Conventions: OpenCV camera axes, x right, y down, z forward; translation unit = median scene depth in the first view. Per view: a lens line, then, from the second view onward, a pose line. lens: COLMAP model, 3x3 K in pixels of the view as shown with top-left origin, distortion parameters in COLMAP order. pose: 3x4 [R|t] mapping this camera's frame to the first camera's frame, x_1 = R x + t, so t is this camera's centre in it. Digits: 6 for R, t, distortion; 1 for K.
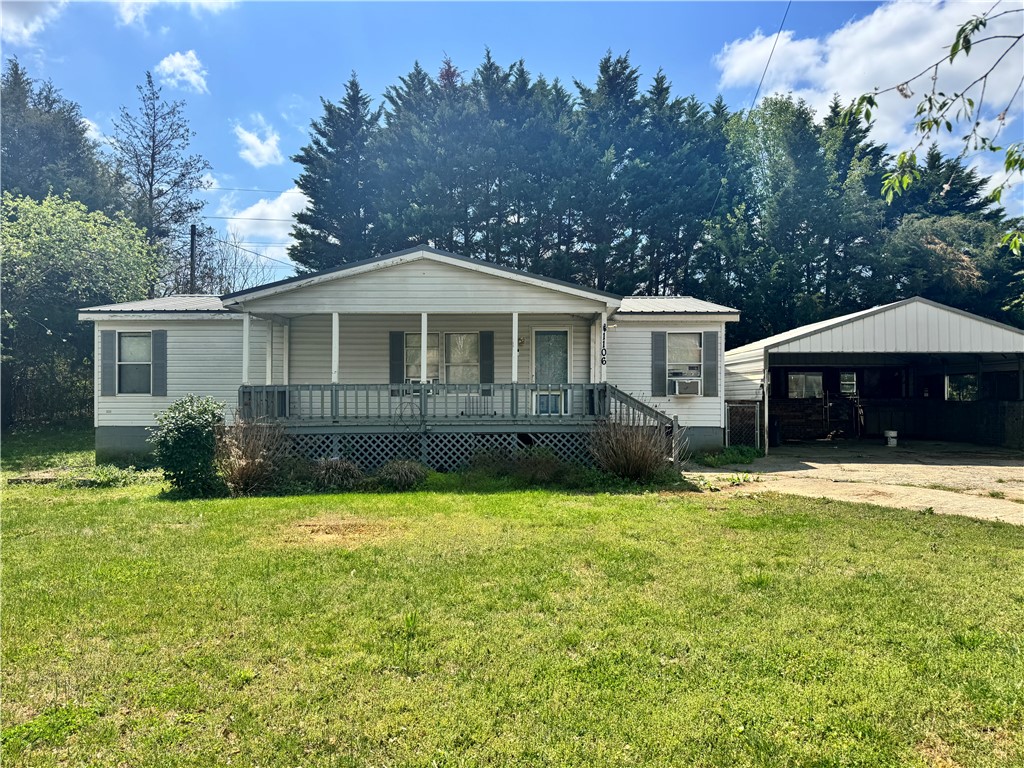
lens RADIAL K [[709.2, 0, 512.0], [0, 709.2, 384.0], [0, 0, 1]] dist [0.091390, -0.138165]
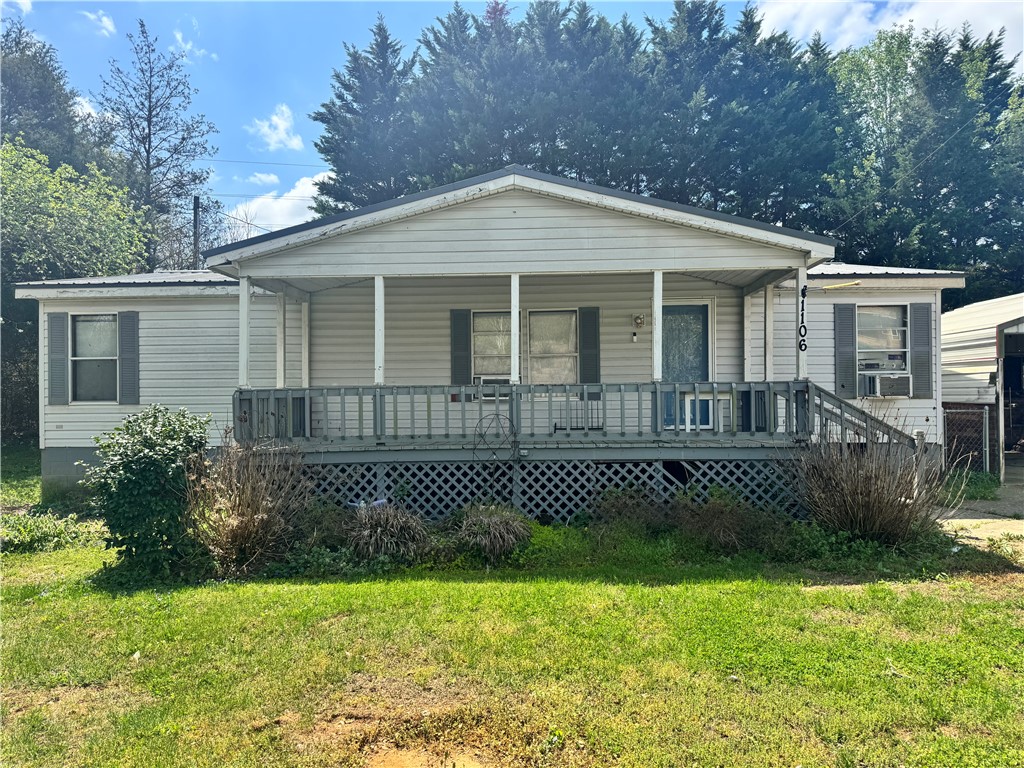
lens RADIAL K [[708.5, 0, 512.0], [0, 708.5, 384.0], [0, 0, 1]] dist [0.034386, -0.003290]
pose [[0.999617, -0.008781, -0.026242, -0.093690], [0.008919, 0.999947, 0.005119, -0.003438], [0.026195, -0.005351, 0.999643, 0.303361]]
